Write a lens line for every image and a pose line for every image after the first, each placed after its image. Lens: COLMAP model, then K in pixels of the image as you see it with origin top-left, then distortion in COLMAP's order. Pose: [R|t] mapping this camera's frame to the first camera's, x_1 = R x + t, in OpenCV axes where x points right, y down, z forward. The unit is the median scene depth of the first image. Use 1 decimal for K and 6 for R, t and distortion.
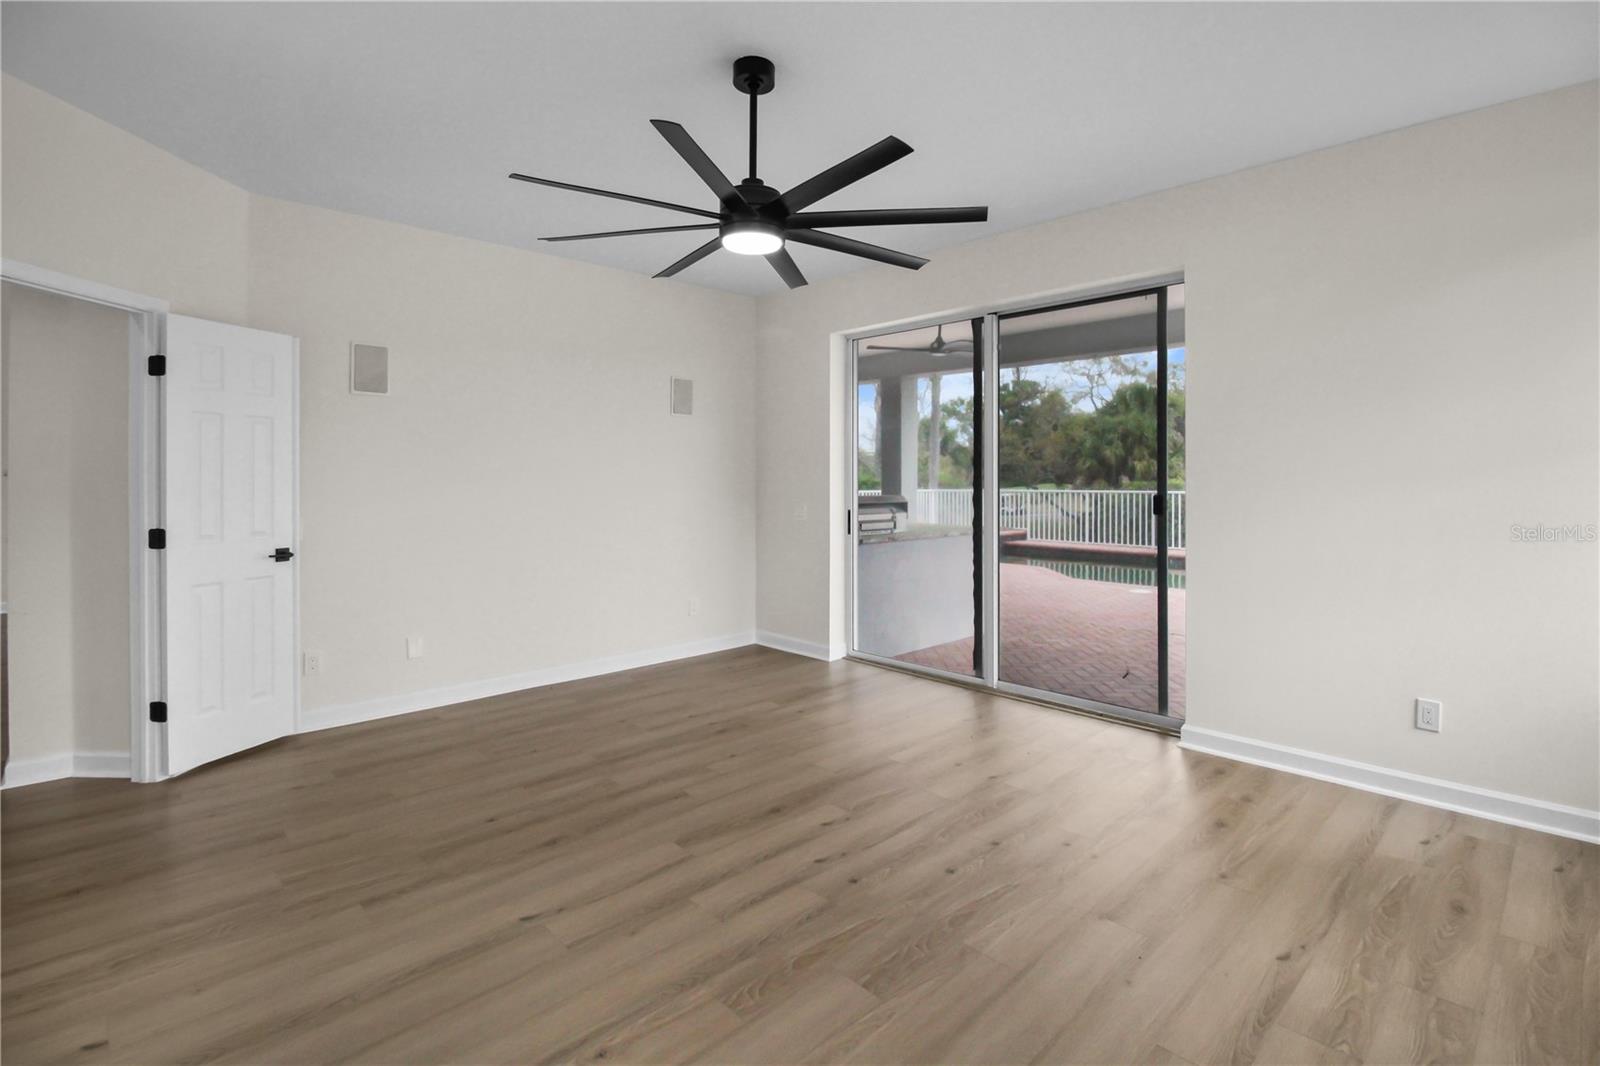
lens RADIAL K [[763.4, 0, 809.0], [0, 763.4, 501.5], [0, 0, 1]] dist [-0.001758, -0.000063]
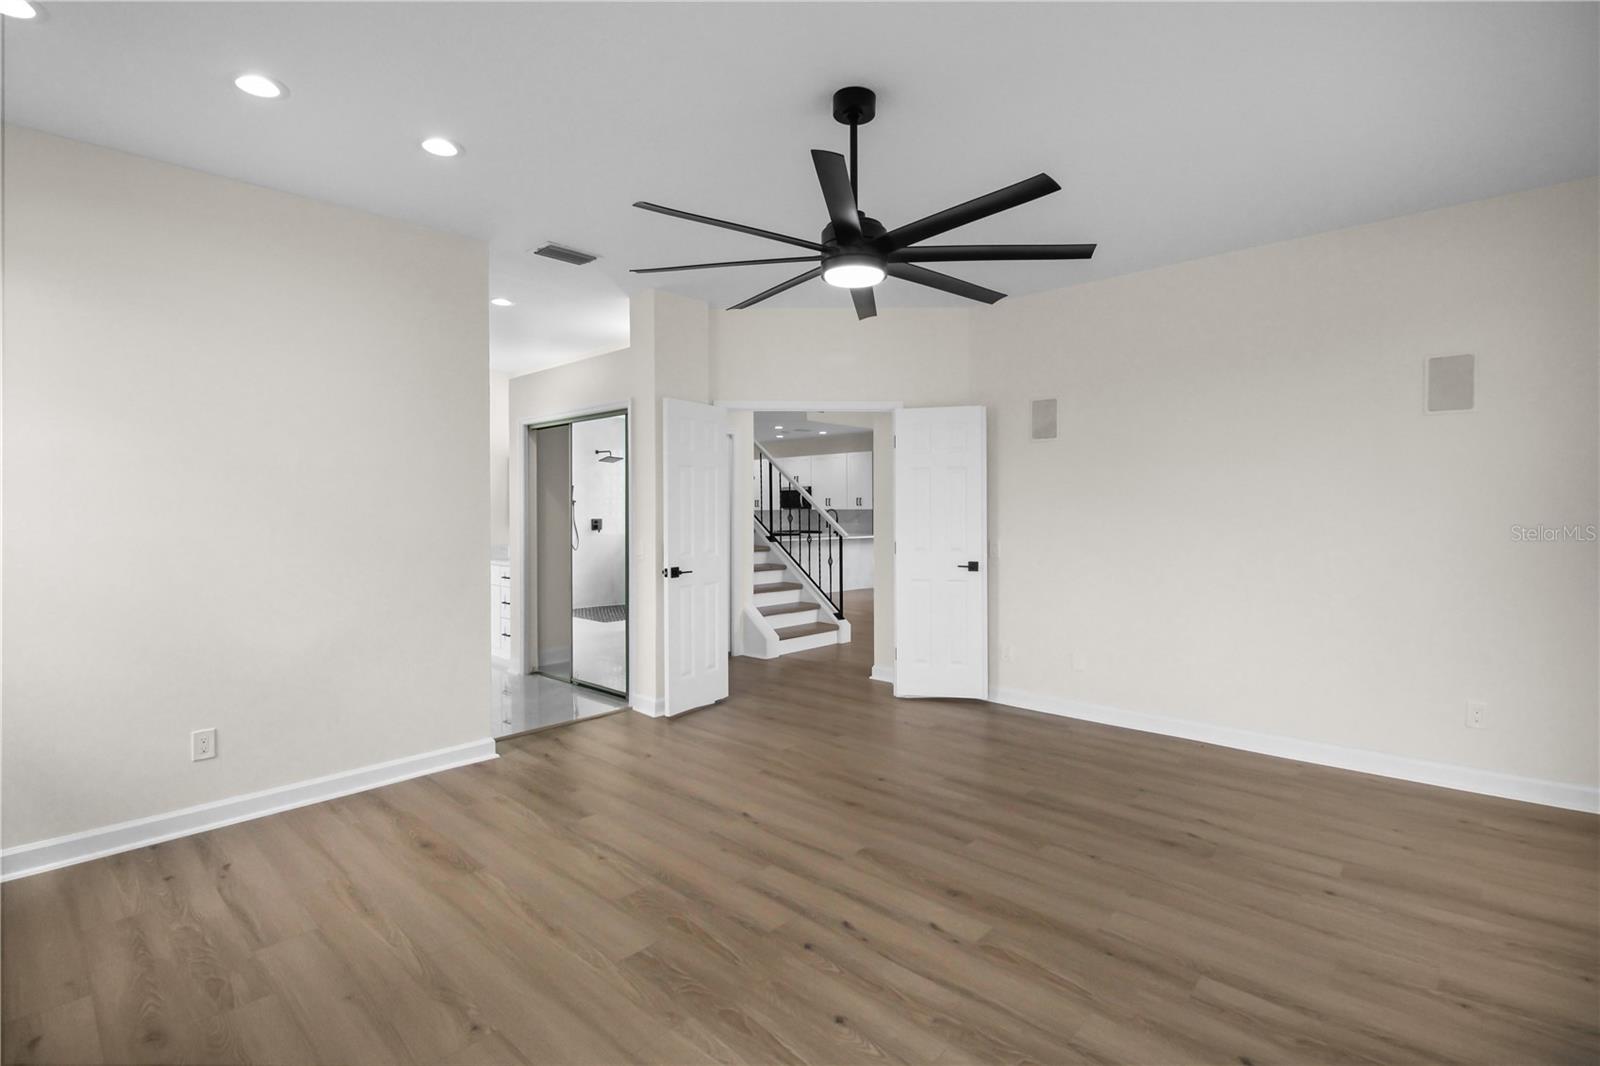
lens RADIAL K [[742.5, 0, 800.9], [0, 742.5, 510.8], [0, 0, 1]] dist [-0.010146, -0.000745]
pose [[0.048684, -0.001861, -0.998813, 0.900273], [-0.027793, 0.999609, -0.003217, -0.024370], [0.998428, 0.027916, 0.048613, 0.882235]]
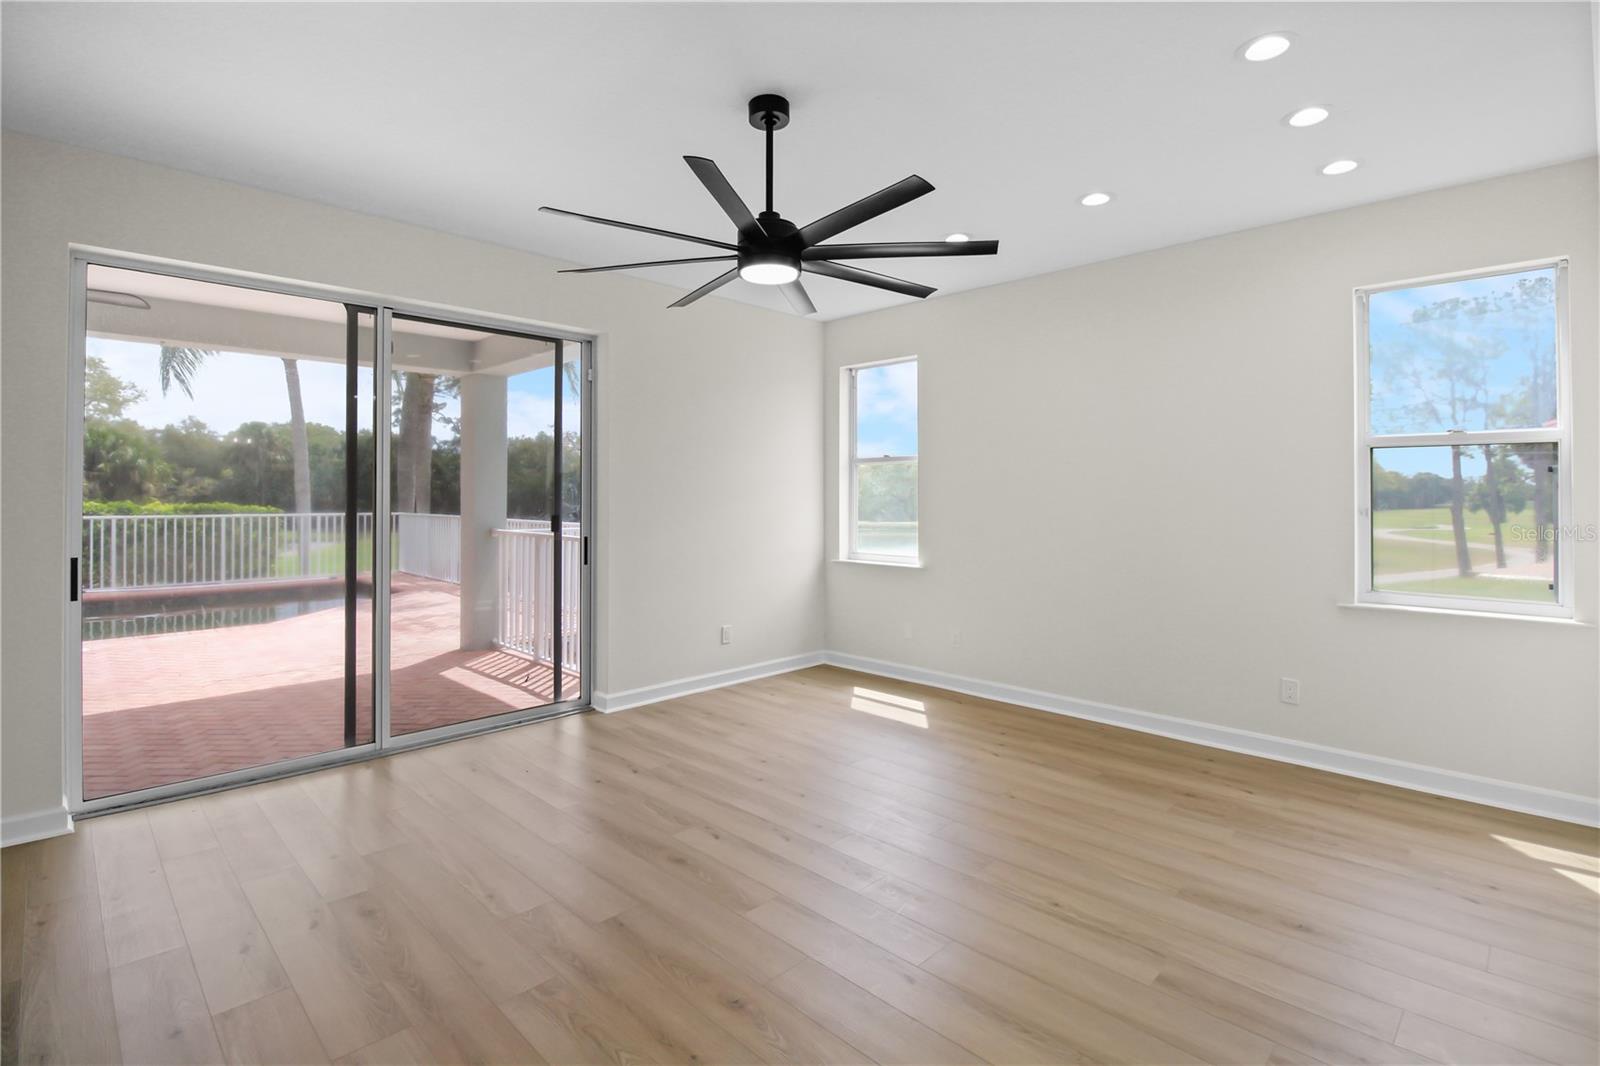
lens RADIAL K [[769.7, 0, 817.5], [0, 769.7, 494.2], [0, 0, 1]] dist [0.024545, -0.000217]
pose [[-0.036490, 0.005703, 0.999318, -1.131259], [0.032169, 0.999472, -0.004529, -0.031423], [-0.998816, 0.031981, -0.036655, 0.973770]]
